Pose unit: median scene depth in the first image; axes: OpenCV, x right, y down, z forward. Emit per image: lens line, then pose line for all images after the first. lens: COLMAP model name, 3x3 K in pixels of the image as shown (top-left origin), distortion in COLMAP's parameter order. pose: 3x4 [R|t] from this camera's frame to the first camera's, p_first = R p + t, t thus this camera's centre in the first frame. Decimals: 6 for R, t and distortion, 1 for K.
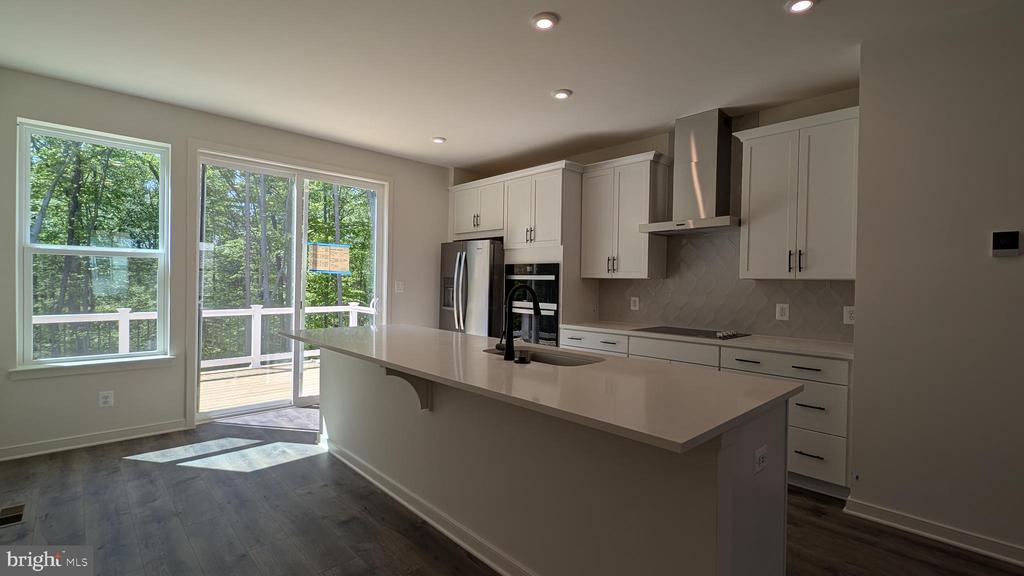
lens RADIAL K [[459.7, 0, 509.9], [0, 459.7, 286.5], [0, 0, 1]] dist [0.011042, -0.000217]
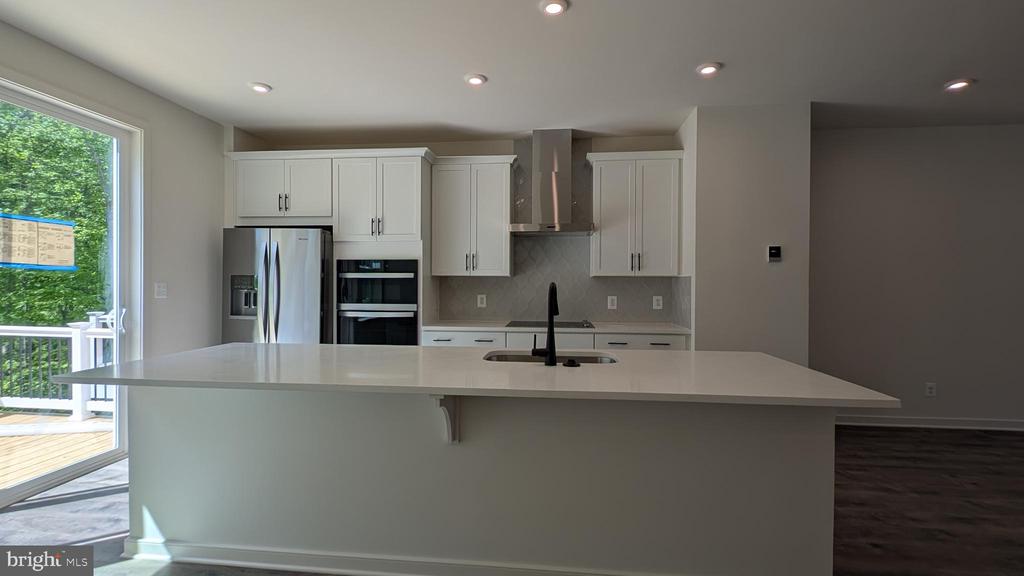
lens RADIAL K [[459.7, 0, 509.9], [0, 459.7, 286.5], [0, 0, 1]] dist [0.011042, -0.000217]
pose [[0.759102, -0.018066, 0.650721, -0.350885], [0.014379, 0.999836, 0.010984, -0.004830], [-0.650813, 0.001018, 0.759237, 0.189496]]
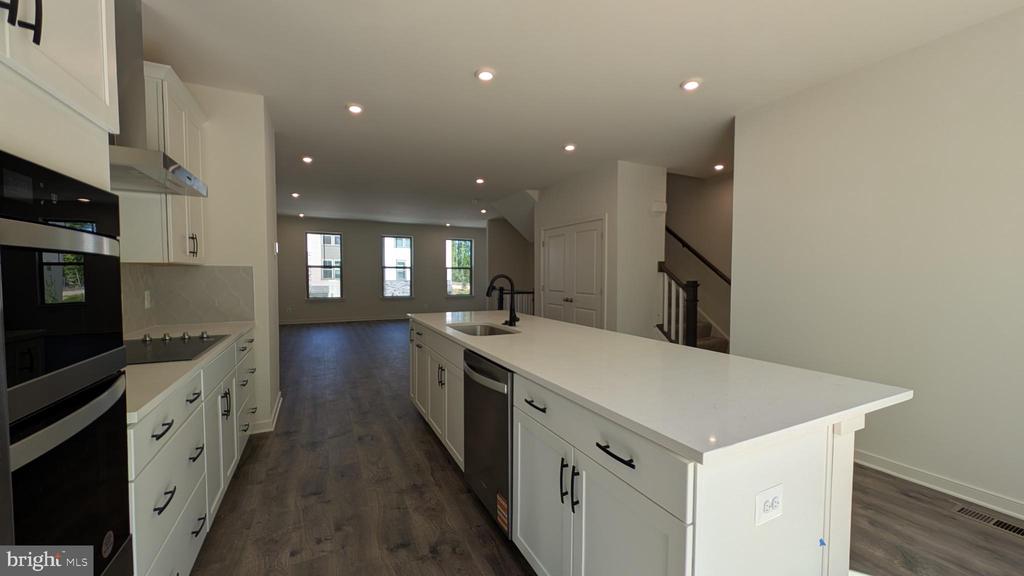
lens RADIAL K [[378.9, 0, 508.2], [0, 378.9, 287.6], [0, 0, 1]] dist [-0.001005, -0.000462]
pose [[-0.952824, -0.030733, 0.301964, -0.182280], [-0.016825, 0.998679, 0.048553, -0.011323], [-0.303057, 0.041182, -0.952082, 1.140864]]
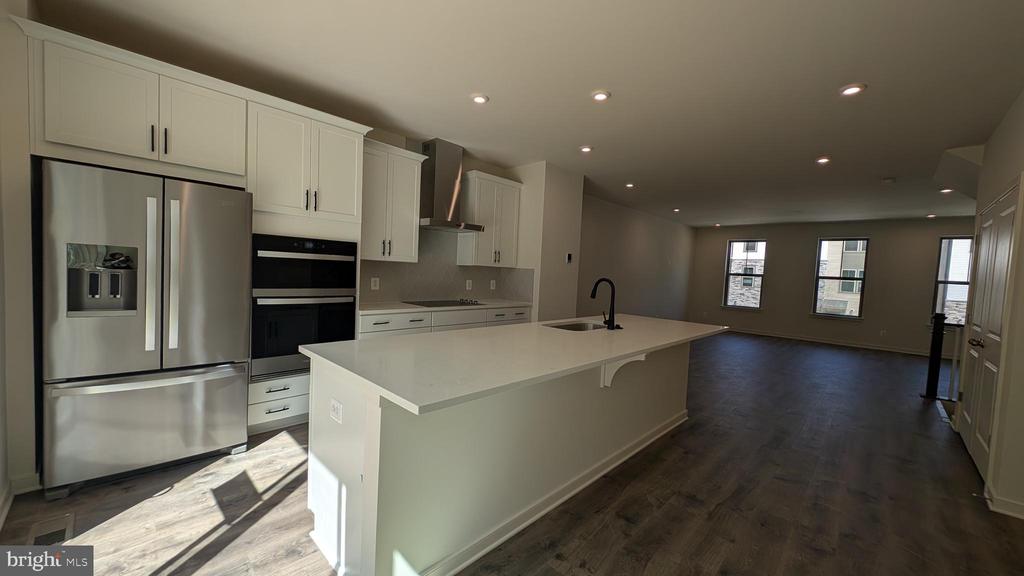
lens RADIAL K [[378.9, 0, 512.4], [0, 378.9, 291.9], [0, 0, 1]] dist [0.010009, -0.009721]
pose [[-0.046406, -0.073514, 0.996214, -0.640210], [-0.036951, 0.996732, 0.071831, -0.019732], [-0.998239, -0.033478, -0.048971, 0.737952]]
